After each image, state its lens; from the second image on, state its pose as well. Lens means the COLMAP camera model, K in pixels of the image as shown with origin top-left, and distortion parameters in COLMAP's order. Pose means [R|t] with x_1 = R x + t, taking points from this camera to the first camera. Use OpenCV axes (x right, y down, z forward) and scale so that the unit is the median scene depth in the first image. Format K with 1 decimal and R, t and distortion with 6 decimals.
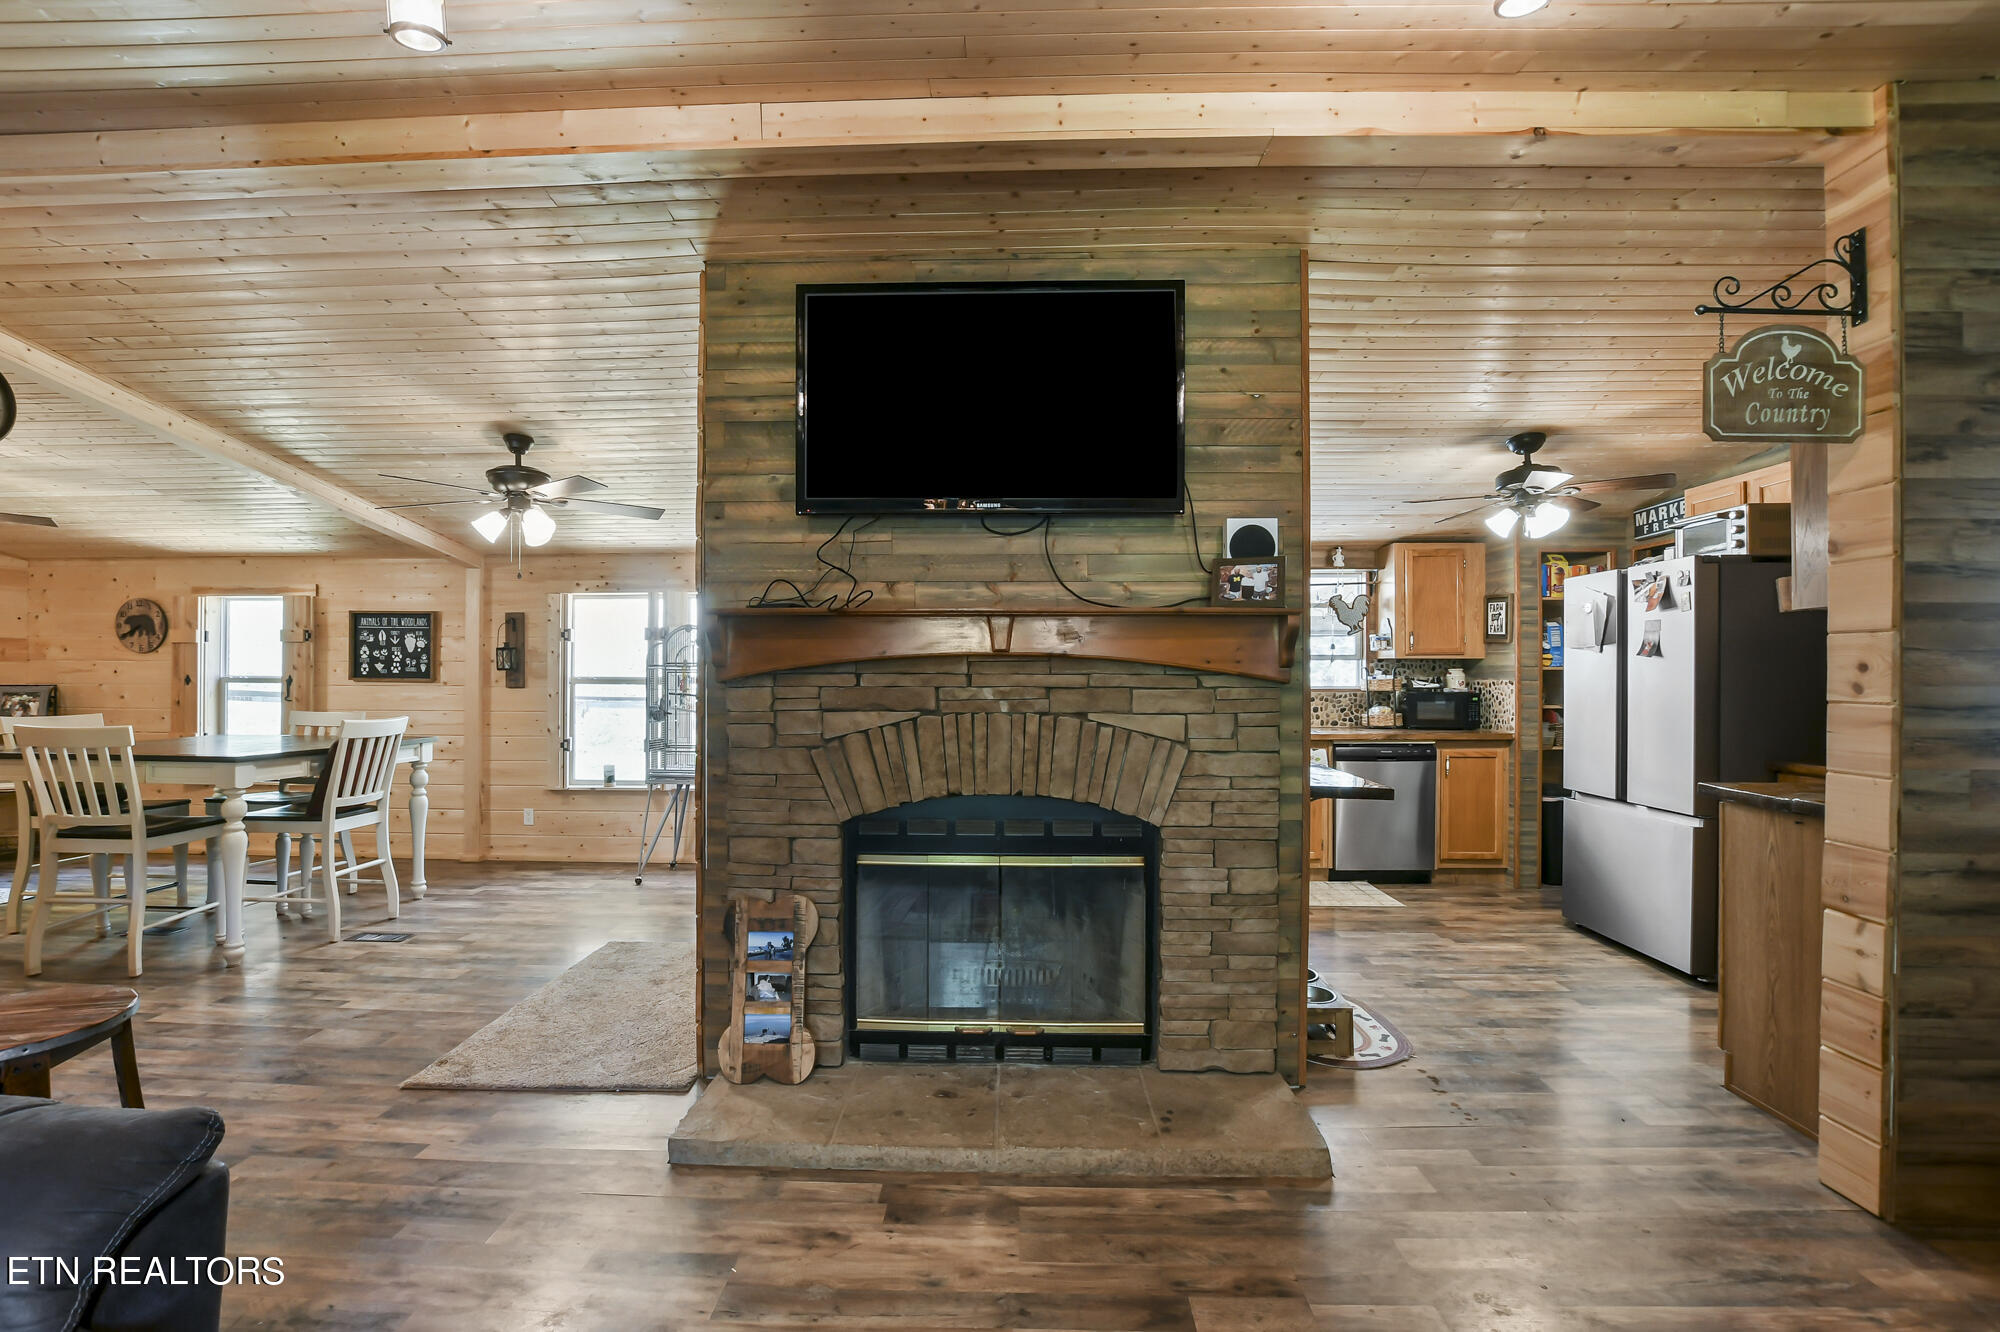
lens RADIAL K [[896.4, 0, 991.0], [0, 896.4, 668.3], [0, 0, 1]] dist [-0.033475, 0.000581]
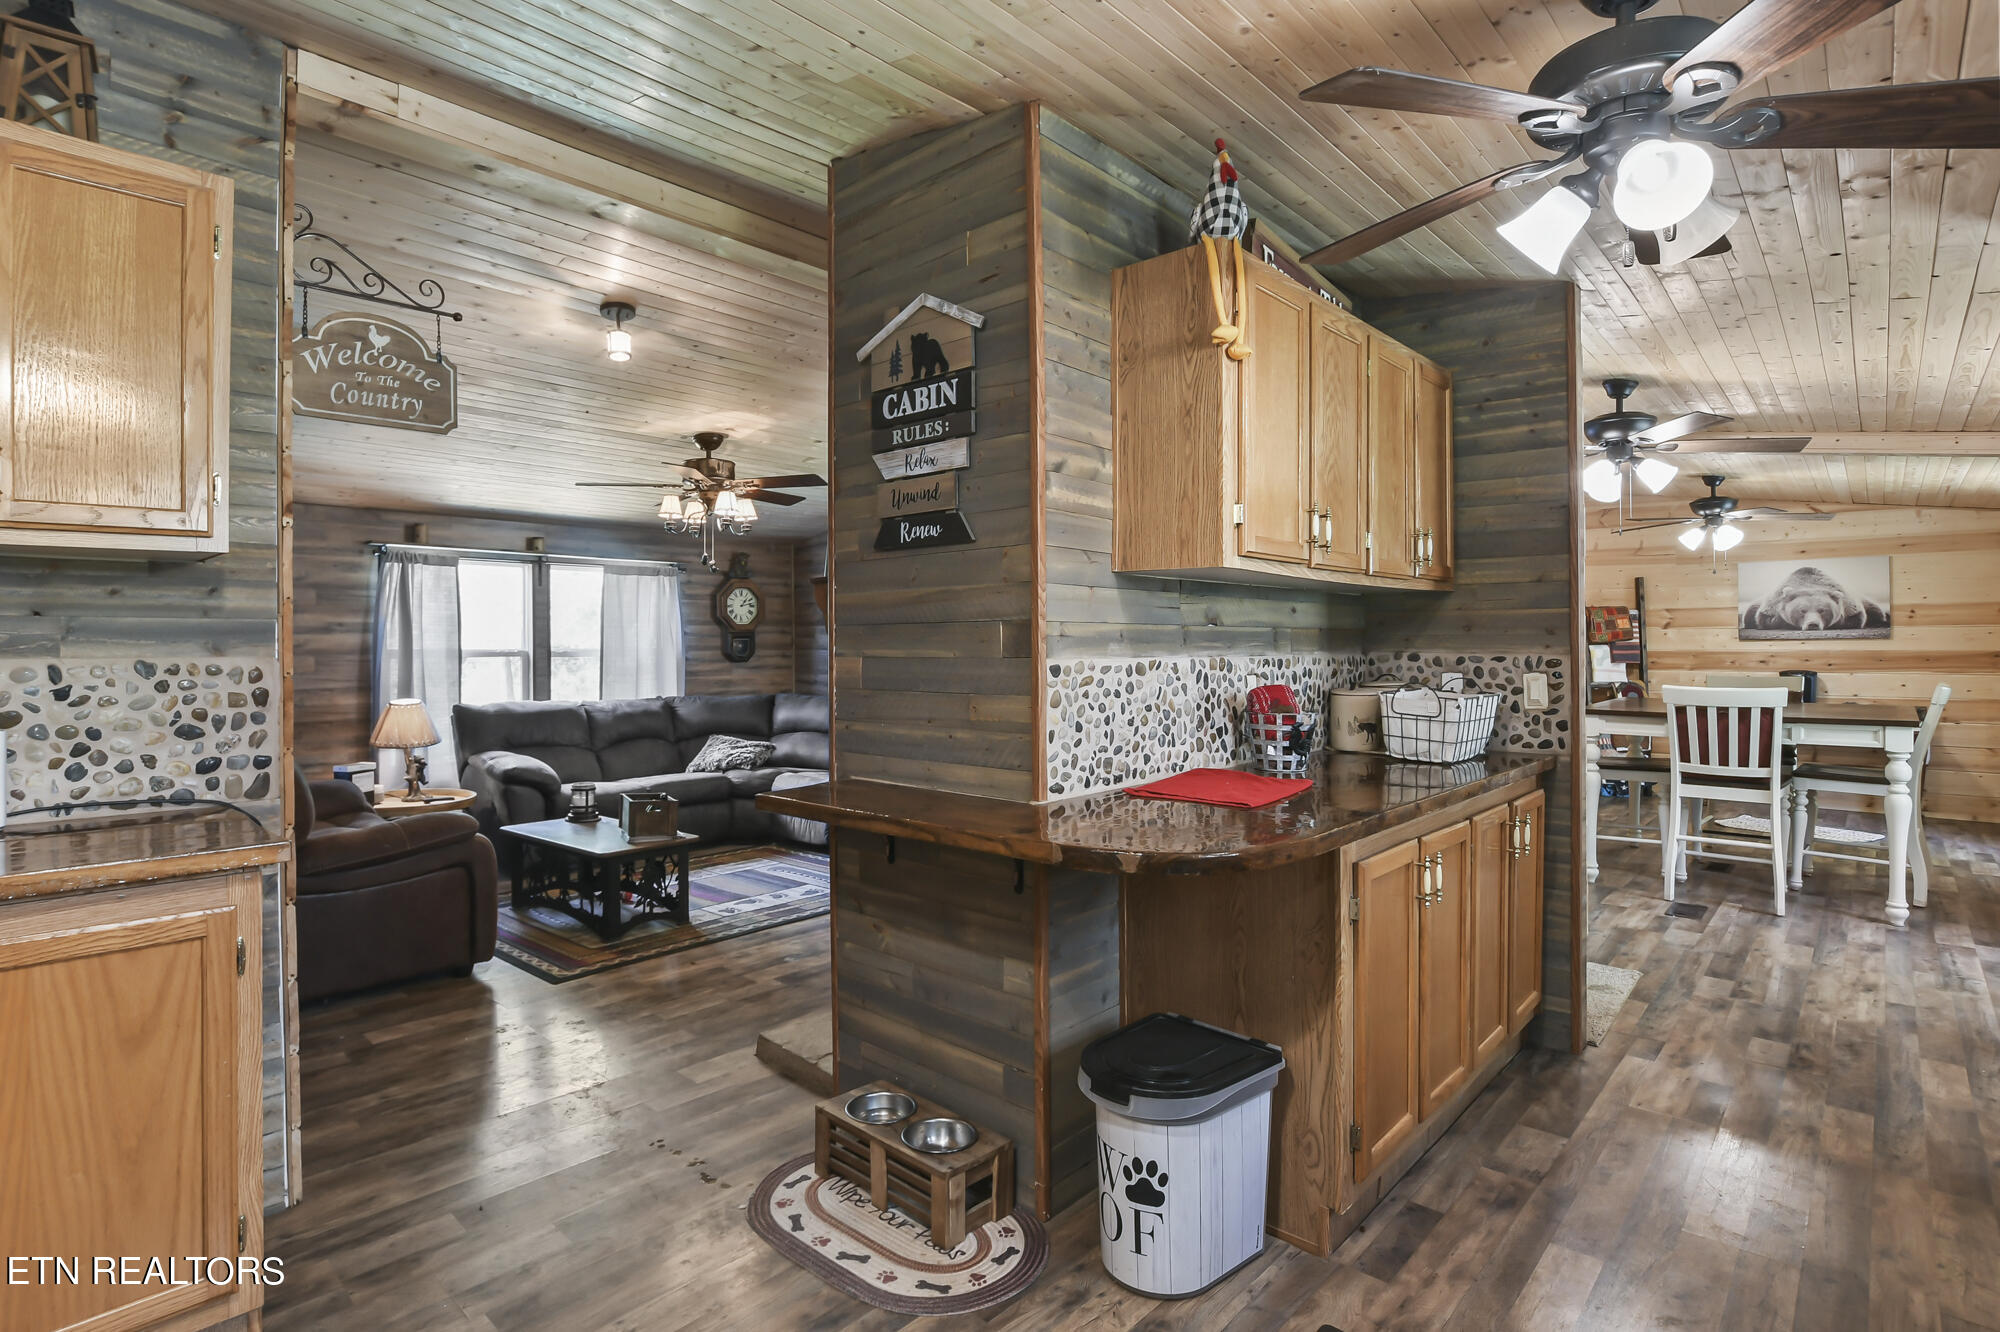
lens RADIAL K [[971.2, 0, 976.0], [0, 971.2, 650.3], [0, 0, 1]] dist [-0.032081, 0.000344]
pose [[-0.657893, 0.006543, -0.753083, 0.432357], [0.013073, 0.999911, -0.002733, 0.006631], [0.752998, -0.011643, -0.657920, 0.768517]]
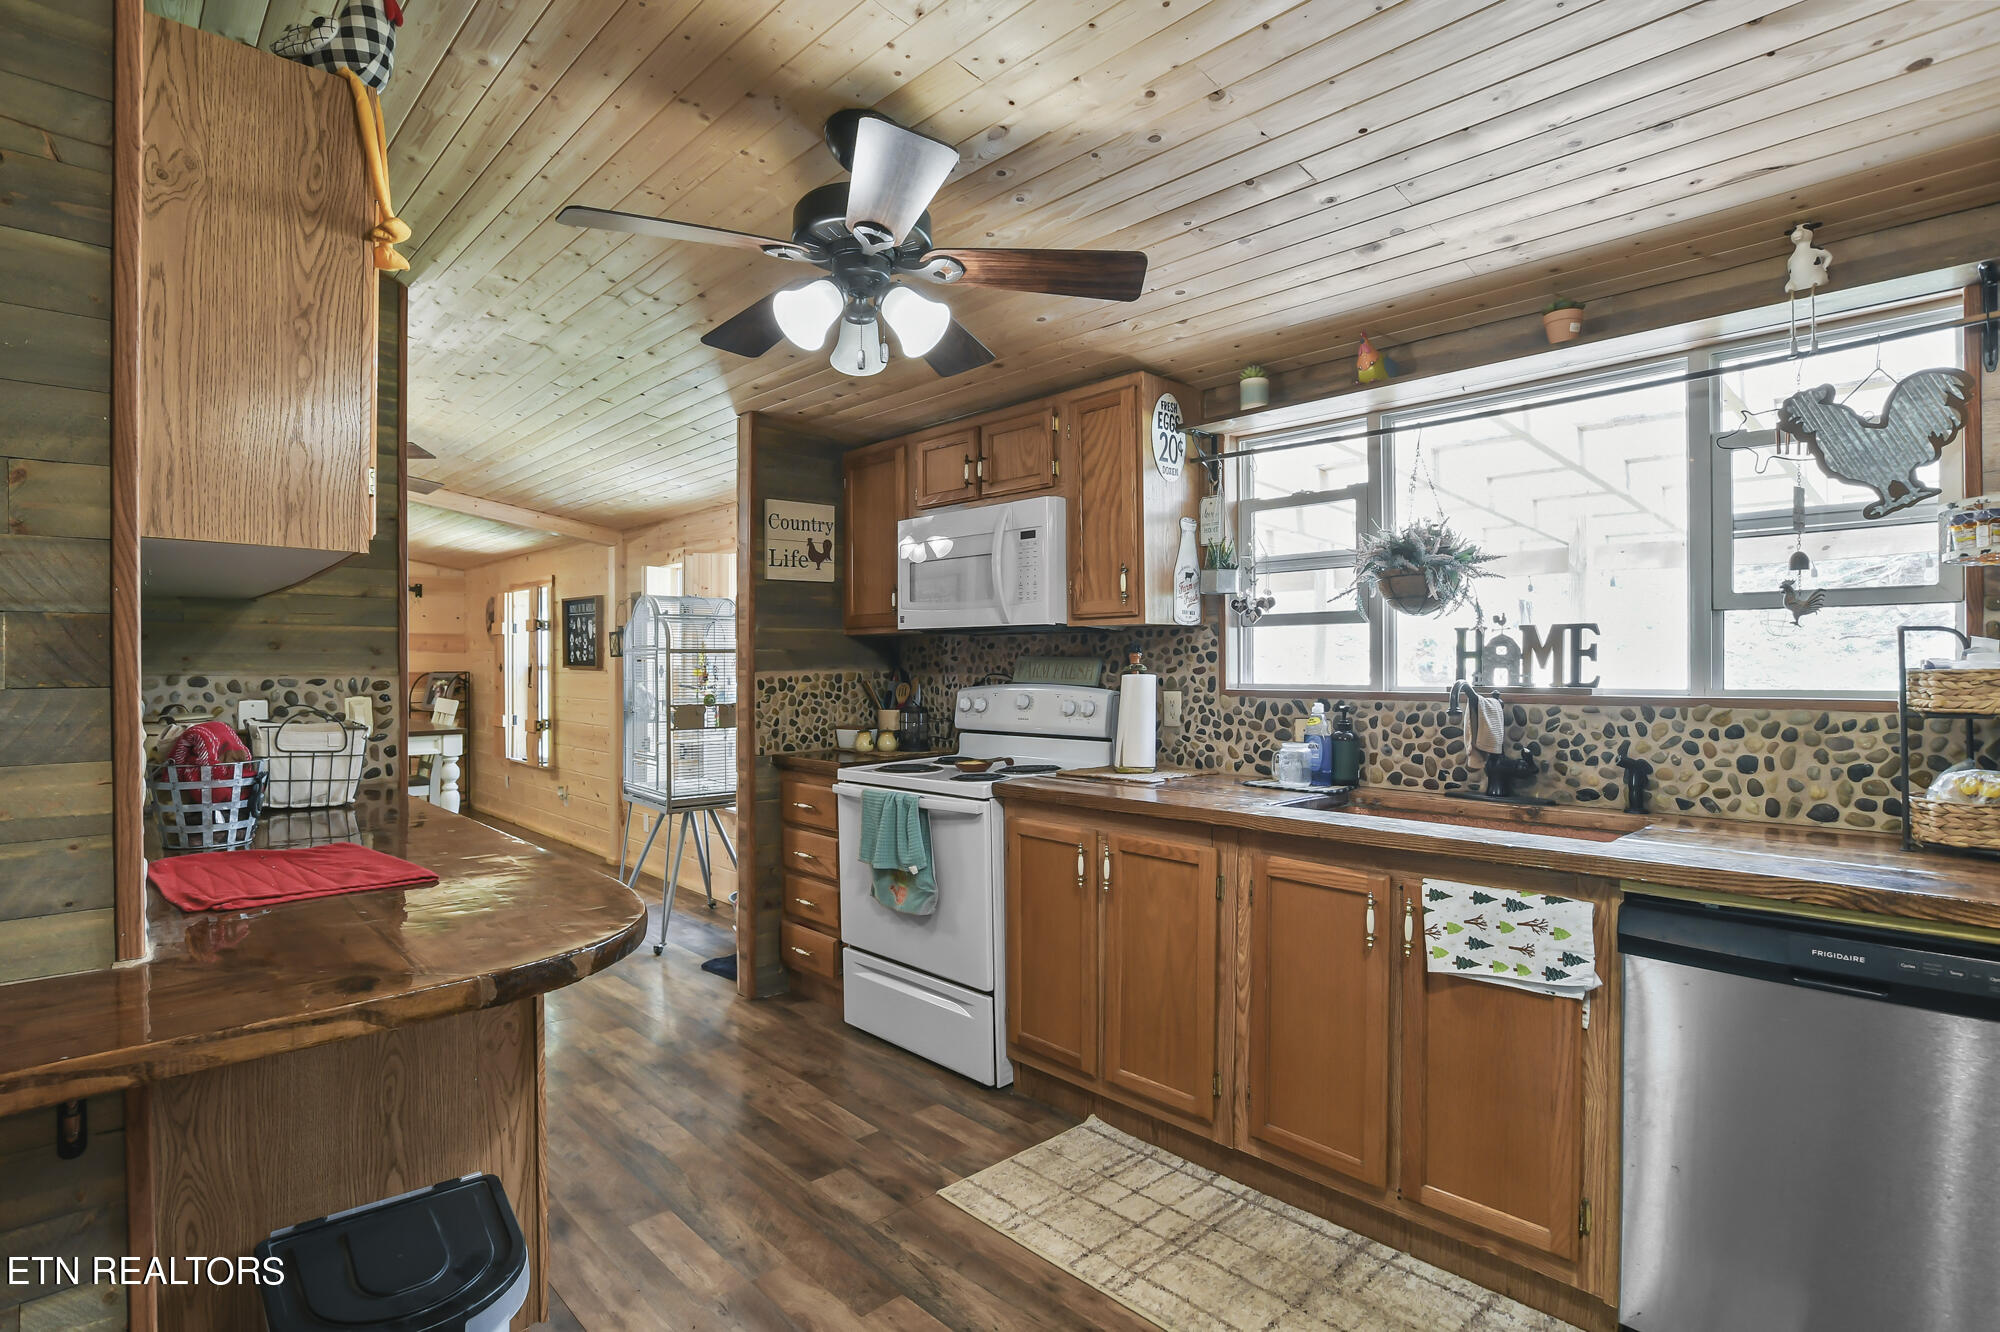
lens RADIAL K [[979.9, 0, 963.7], [0, 979.9, 678.1], [0, 0, 1]] dist [-0.028648, 0.000246]
pose [[0.706463, 0.009004, -0.707693, 0.392967], [0.010255, 0.999684, 0.022956, 0.004446], [0.707676, -0.023475, 0.706147, 0.537165]]
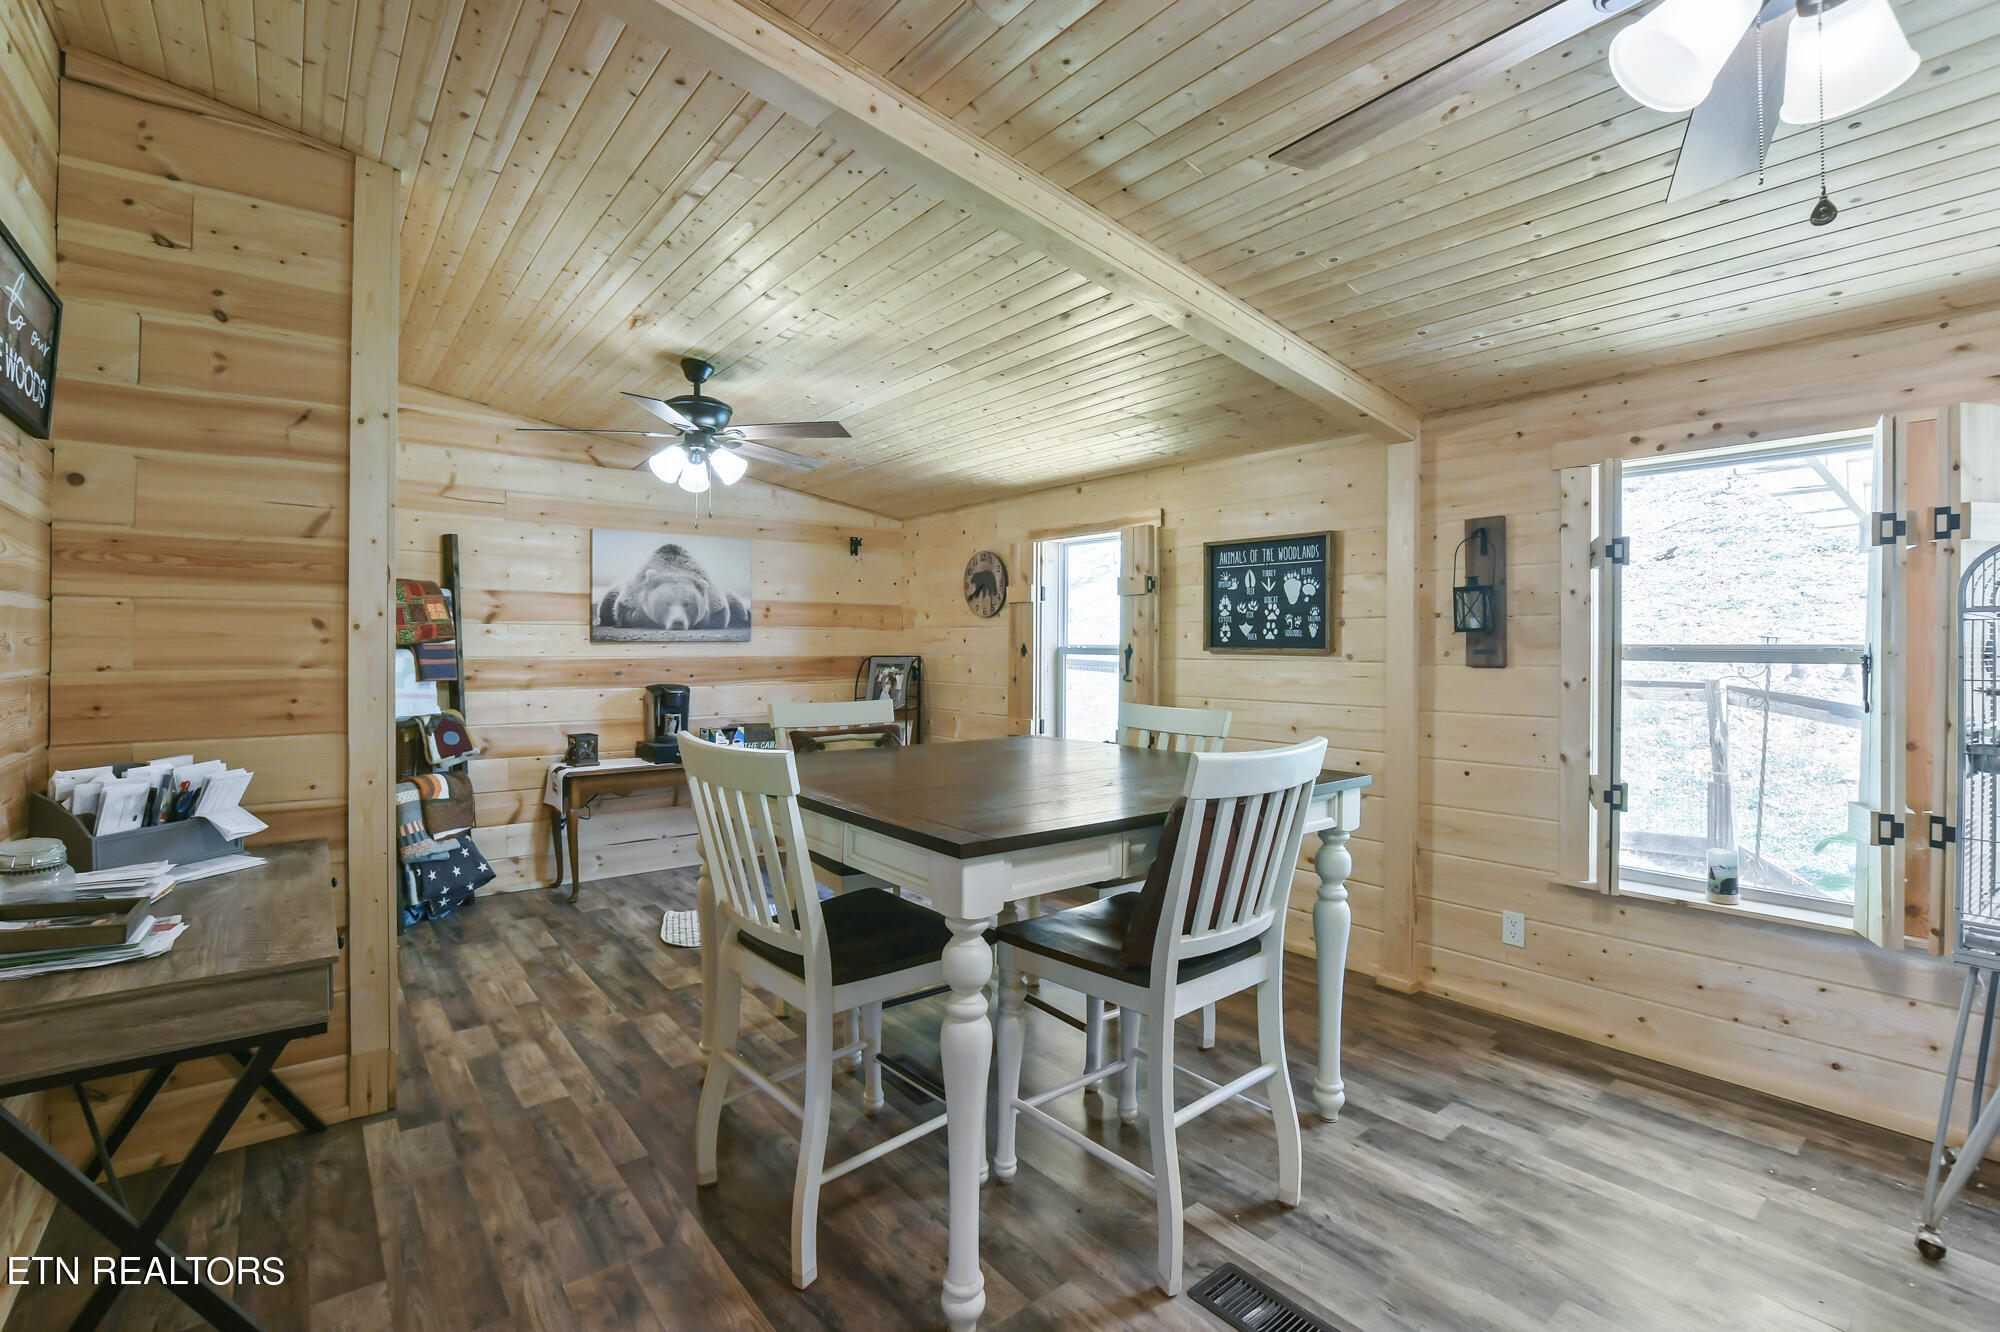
lens RADIAL K [[896.4, 0, 991.0], [0, 896.4, 668.3], [0, 0, 1]] dist [-0.033475, 0.000581]
pose [[0.651606, 0.017118, -0.758364, -0.335279], [0.008761, 0.999509, 0.030089, 0.005104], [0.758507, -0.026250, 0.651136, 0.457018]]
